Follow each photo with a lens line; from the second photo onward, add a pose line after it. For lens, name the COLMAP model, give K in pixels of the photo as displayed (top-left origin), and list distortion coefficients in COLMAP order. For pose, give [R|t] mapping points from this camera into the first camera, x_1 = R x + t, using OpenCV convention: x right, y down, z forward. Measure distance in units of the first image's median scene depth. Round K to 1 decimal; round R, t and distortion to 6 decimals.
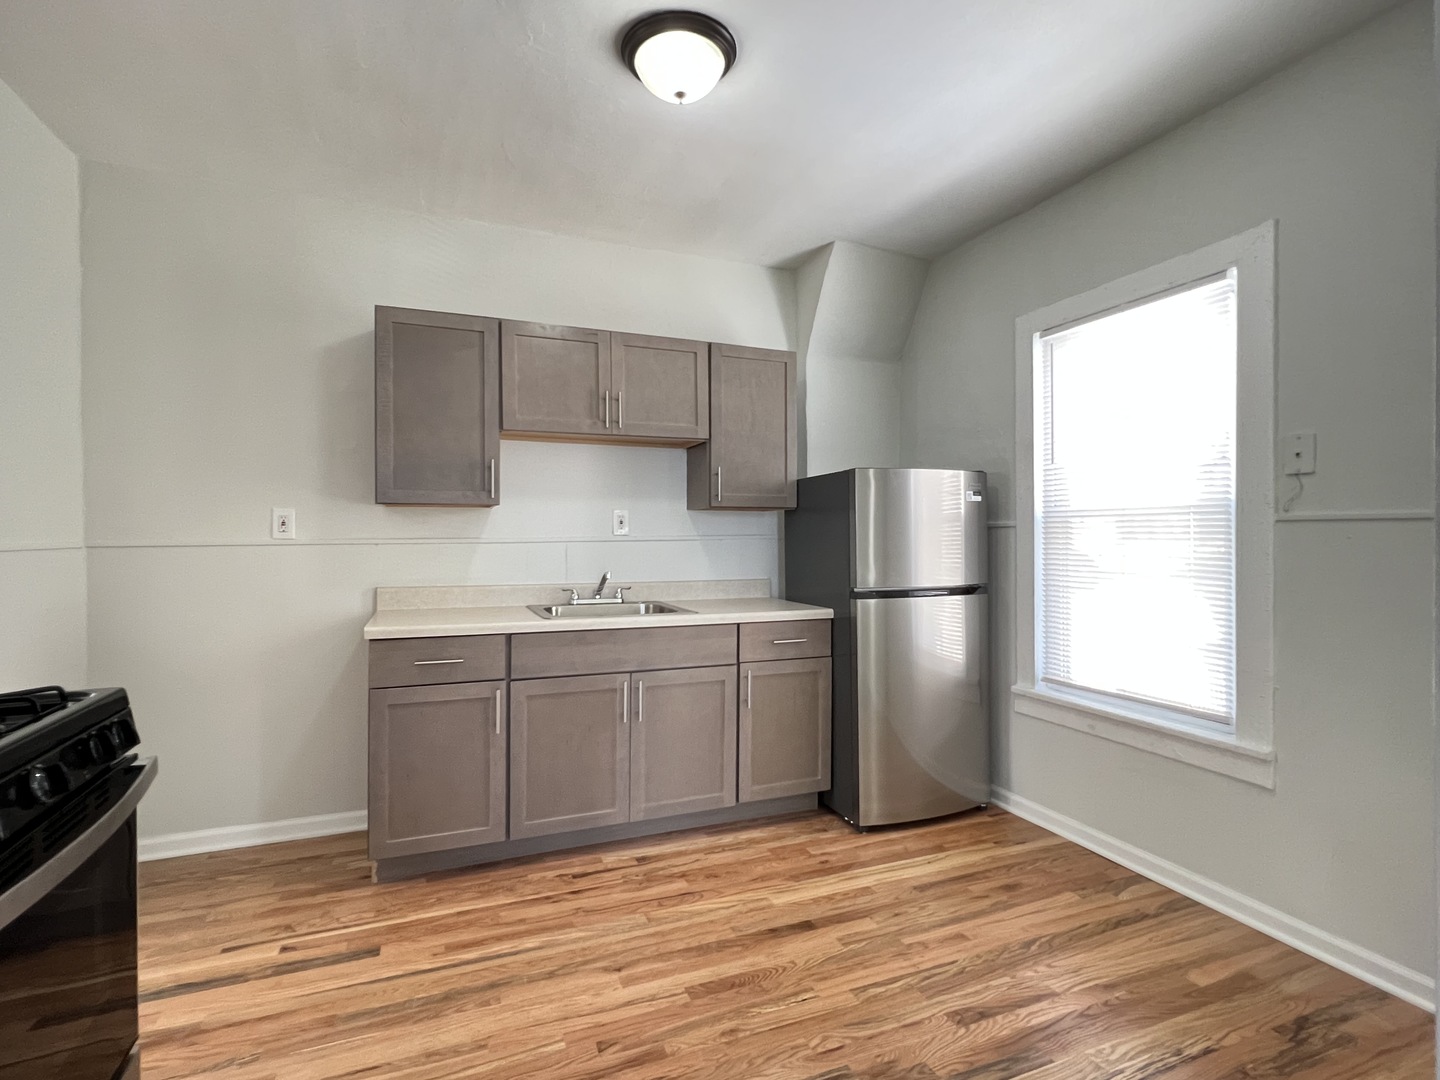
lens RADIAL K [[695.3, 0, 715.2], [0, 695.3, 538.8], [0, 0, 1]] dist [0.002372, 0.001394]
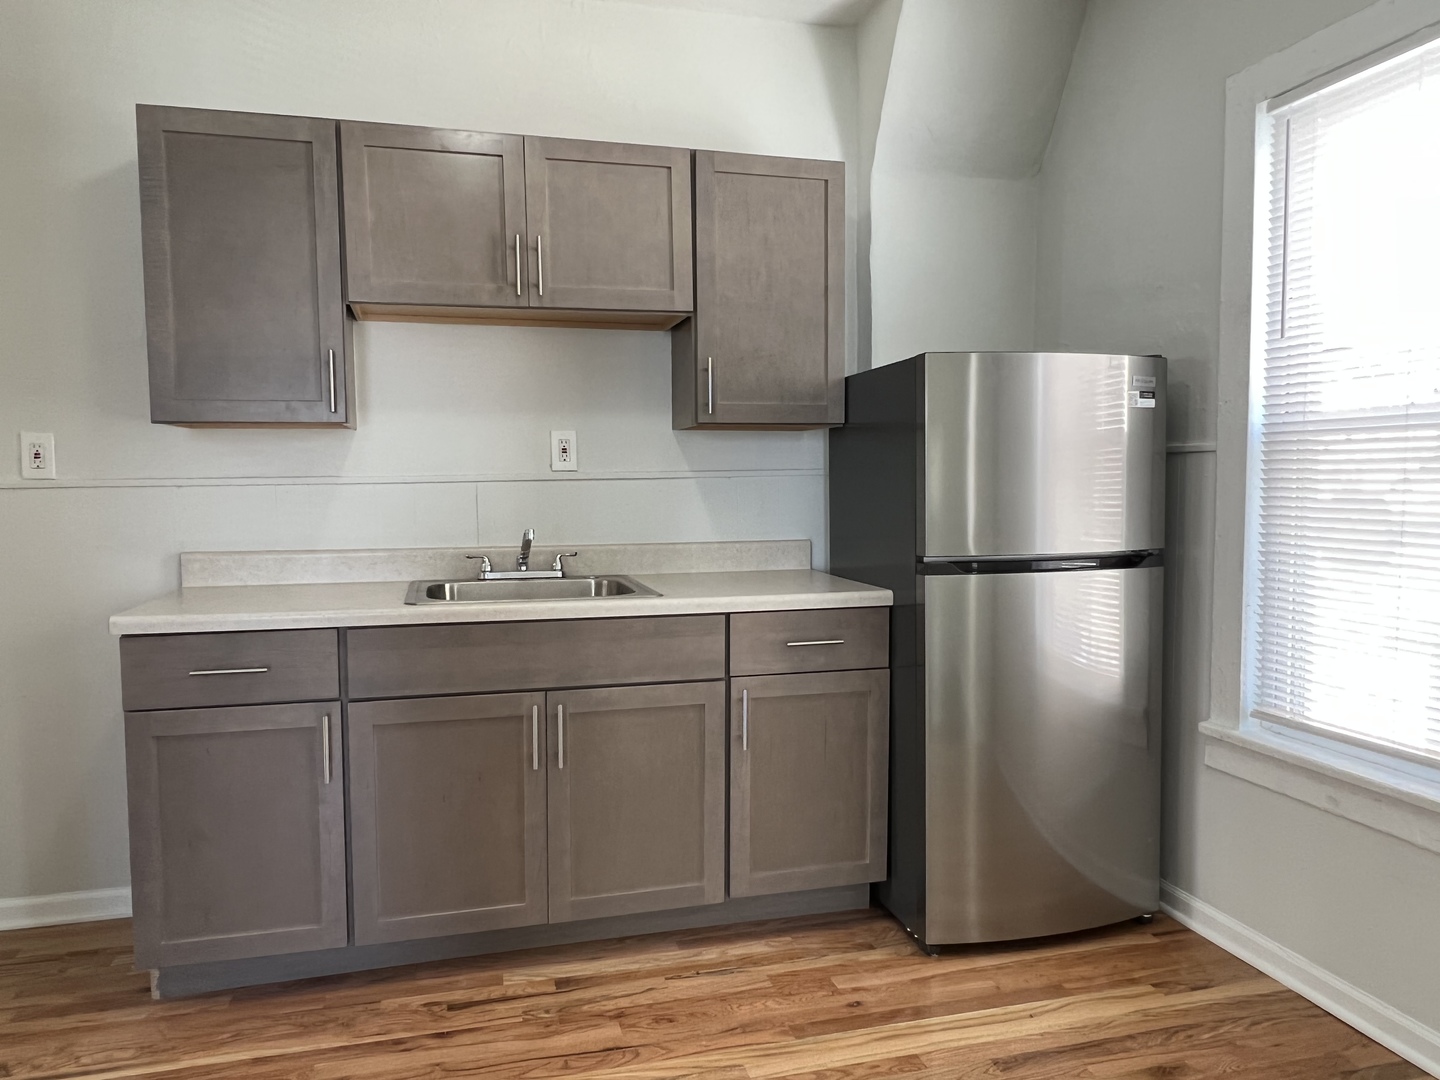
lens RADIAL K [[983.9, 0, 719.2], [0, 983.9, 545.5], [0, 0, 1]] dist [-0.000751, 0.002691]
pose [[0.992731, 0.002834, -0.120320, 0.127246], [0.005482, 0.997621, 0.068724, 0.002531], [0.120228, -0.068884, 0.990354, 0.142017]]
